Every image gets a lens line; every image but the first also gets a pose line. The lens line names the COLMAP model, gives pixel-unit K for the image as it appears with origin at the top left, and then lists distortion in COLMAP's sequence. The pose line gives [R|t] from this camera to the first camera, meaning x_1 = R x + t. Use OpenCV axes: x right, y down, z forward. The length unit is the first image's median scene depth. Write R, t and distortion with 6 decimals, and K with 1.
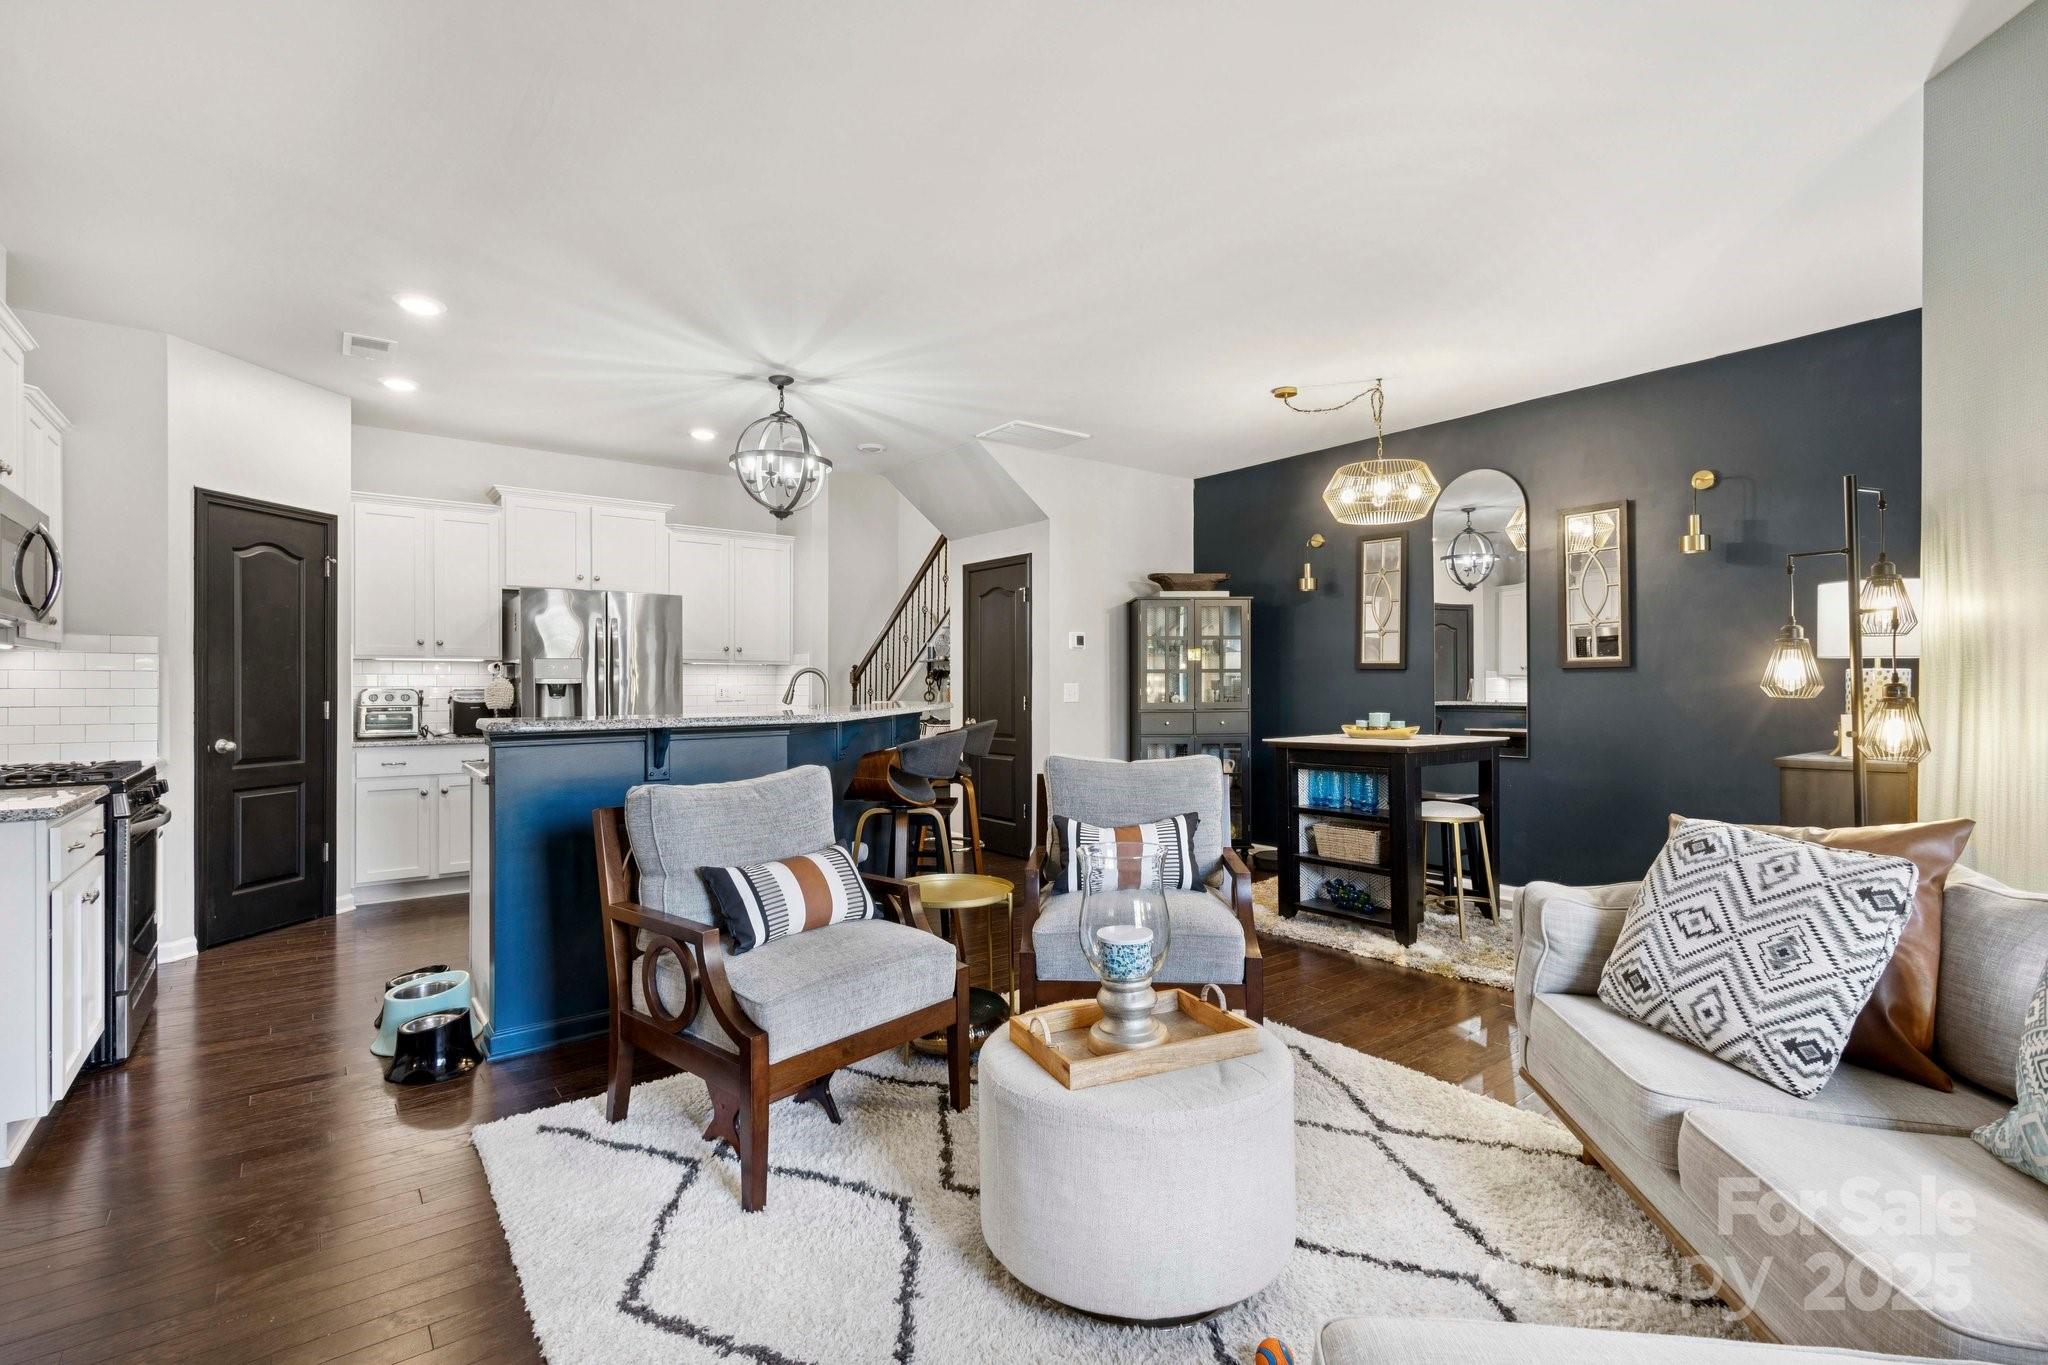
lens RADIAL K [[928.4, 0, 1024.0], [0, 928.4, 682.5], [0, 0, 1]] dist [0.006856, 0.000412]
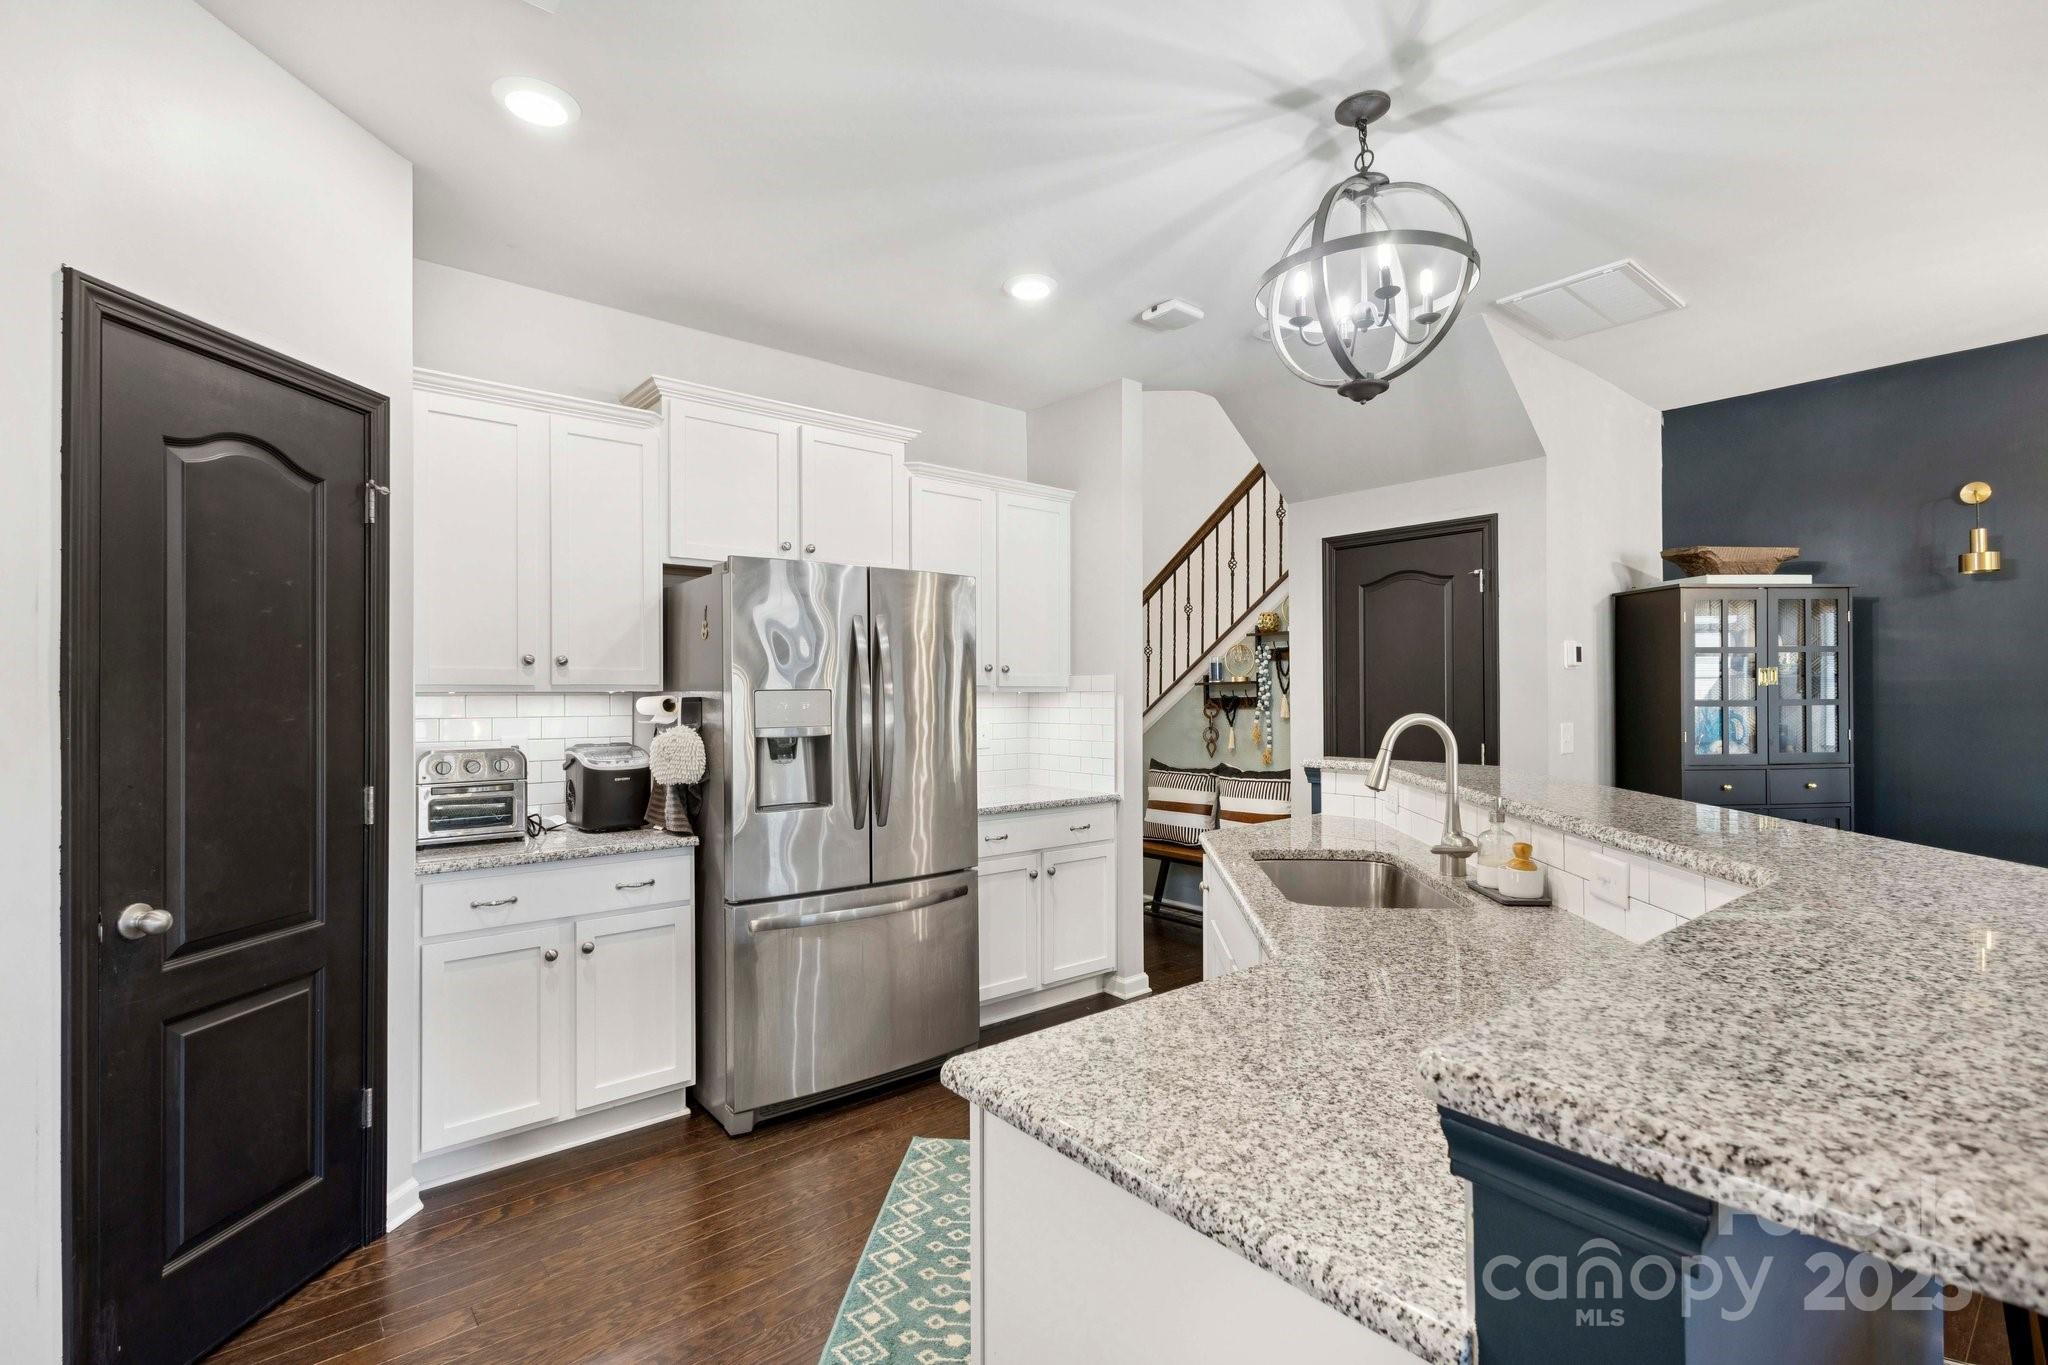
lens RADIAL K [[928.4, 0, 1024.0], [0, 928.4, 682.5], [0, 0, 1]] dist [0.006856, 0.000412]
pose [[0.999094, -0.002203, 0.042504, -0.400228], [0.002585, 0.999957, -0.008954, -0.025506], [-0.042482, 0.009055, 0.999056, 0.470436]]
